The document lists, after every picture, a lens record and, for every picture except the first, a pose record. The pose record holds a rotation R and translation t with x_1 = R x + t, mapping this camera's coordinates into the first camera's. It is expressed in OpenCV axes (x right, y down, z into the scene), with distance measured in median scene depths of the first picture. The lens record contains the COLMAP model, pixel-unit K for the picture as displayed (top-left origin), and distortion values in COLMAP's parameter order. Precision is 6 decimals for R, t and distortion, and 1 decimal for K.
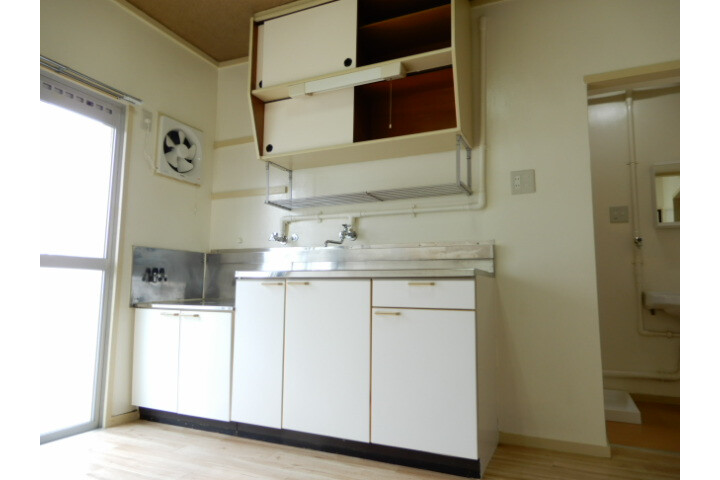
lens RADIAL K [[459.9, 0, 360.0], [0, 459.9, 240.0], [0, 0, 1]] dist [-0.000574, 0.000177]
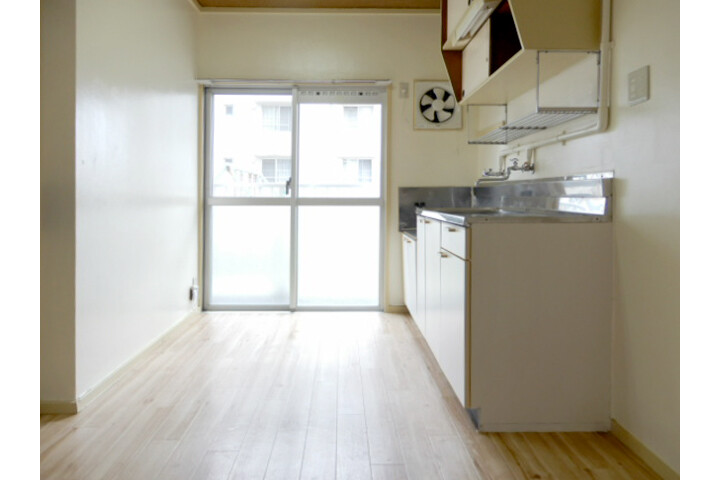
lens RADIAL K [[490.2, 0, 359.0], [0, 490.2, 188.5], [0, 0, 1]] dist [0.000556, -0.000059]
pose [[0.433723, -0.021741, -0.900784, 0.750390], [0.105024, 0.994115, 0.026575, -0.033420], [0.894905, -0.106130, 0.433453, 0.255494]]
